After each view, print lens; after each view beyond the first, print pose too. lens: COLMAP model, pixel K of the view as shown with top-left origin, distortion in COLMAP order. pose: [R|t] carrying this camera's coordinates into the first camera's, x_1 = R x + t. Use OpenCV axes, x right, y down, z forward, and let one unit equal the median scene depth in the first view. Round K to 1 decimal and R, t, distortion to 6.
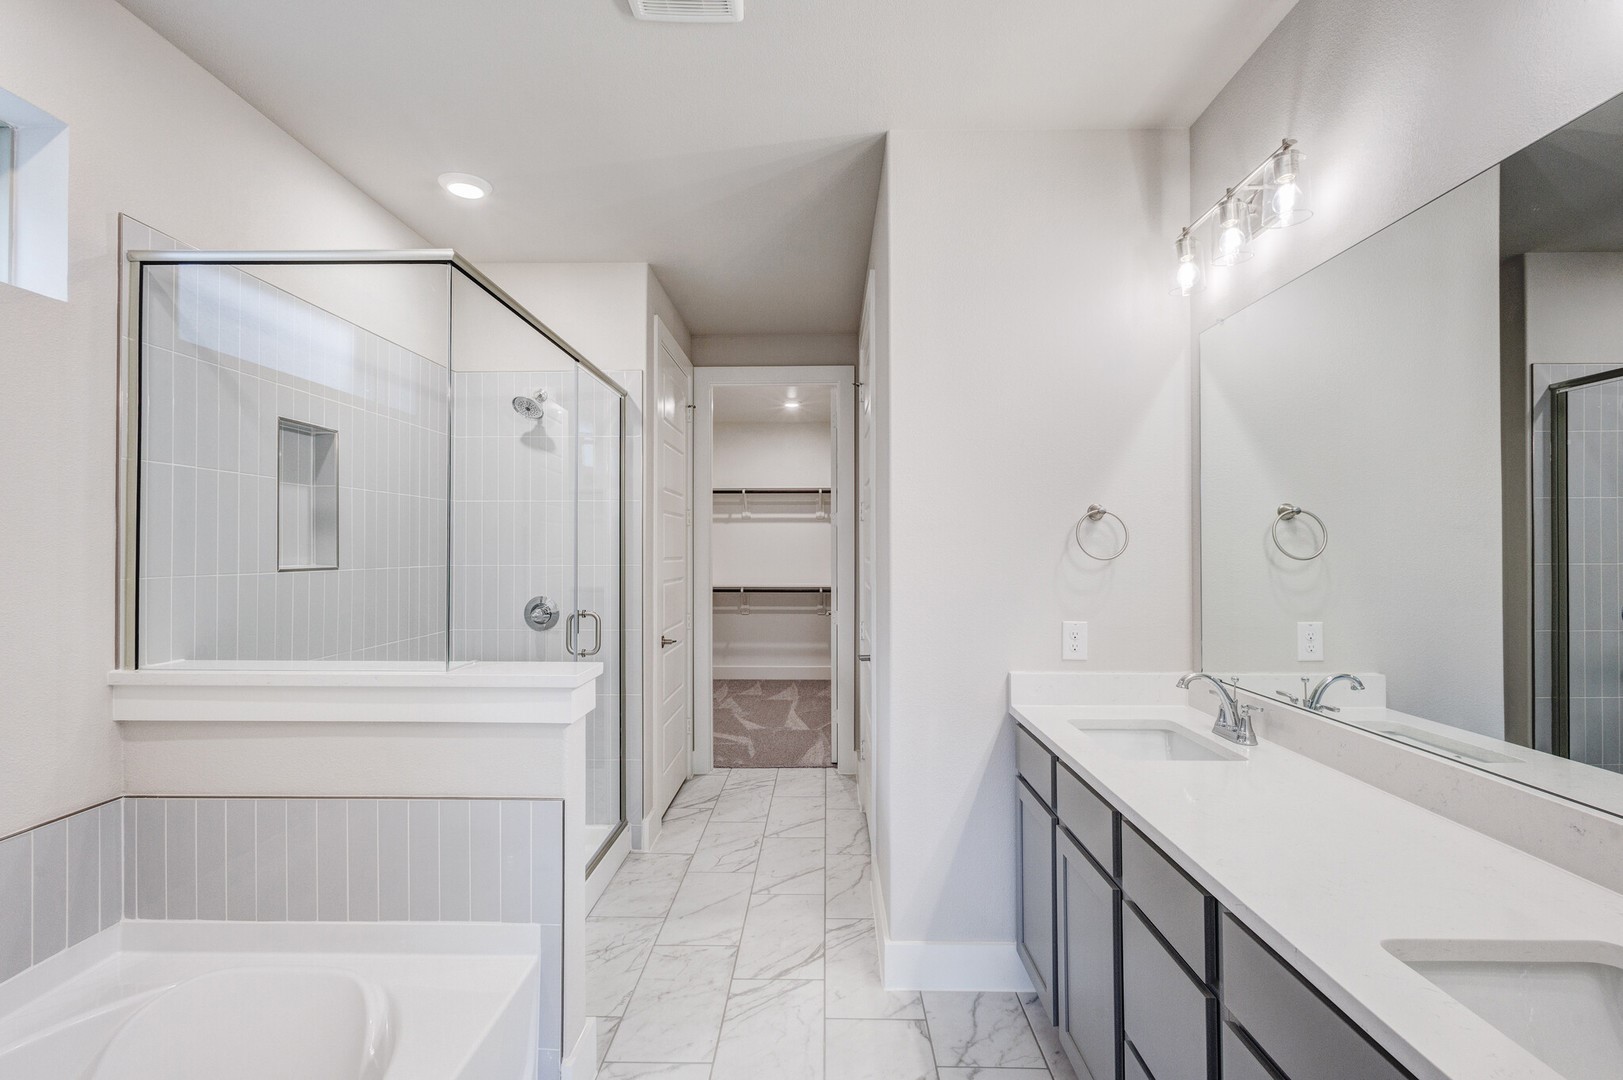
lens RADIAL K [[745.7, 0, 816.0], [0, 745.7, 540.5], [0, 0, 1]] dist [0.006347, -0.001988]
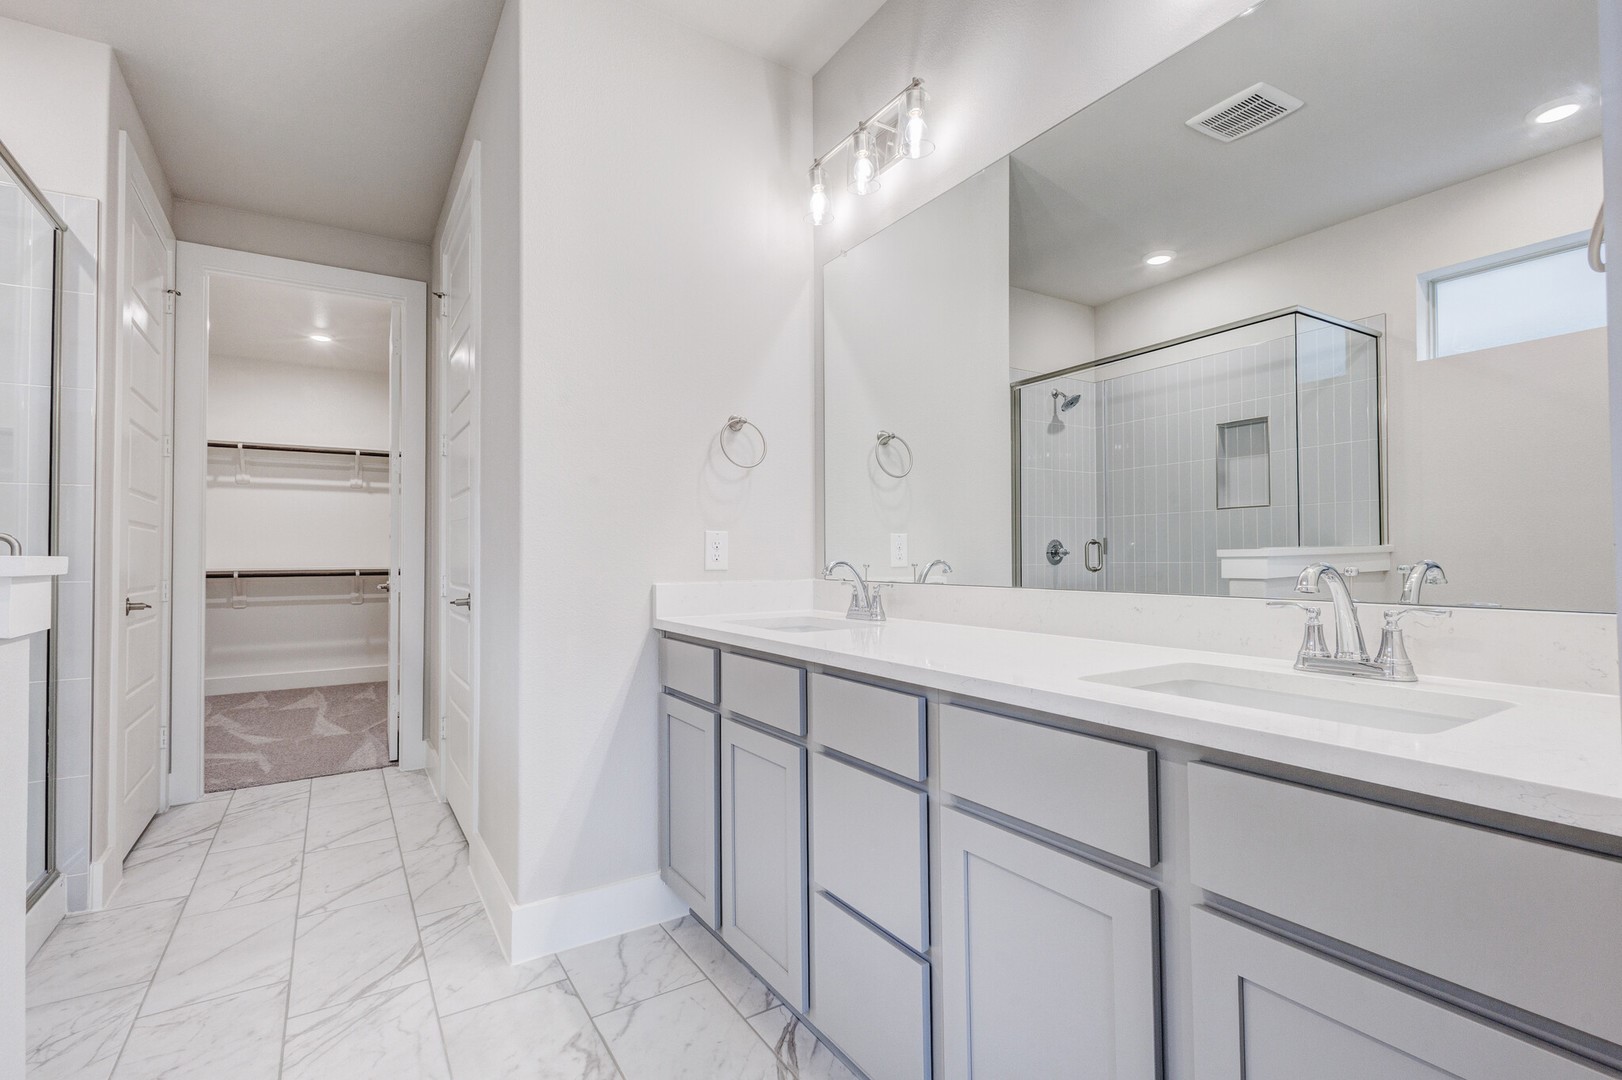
lens RADIAL K [[745.2, 0, 815.5], [0, 745.2, 540.5], [0, 0, 1]] dist [0.006347, -0.001988]
pose [[0.831803, 0.006052, 0.555038, -0.080050], [0.002553, 0.999888, -0.014730, 0.115689], [-0.555065, 0.013669, 0.831695, 0.087009]]
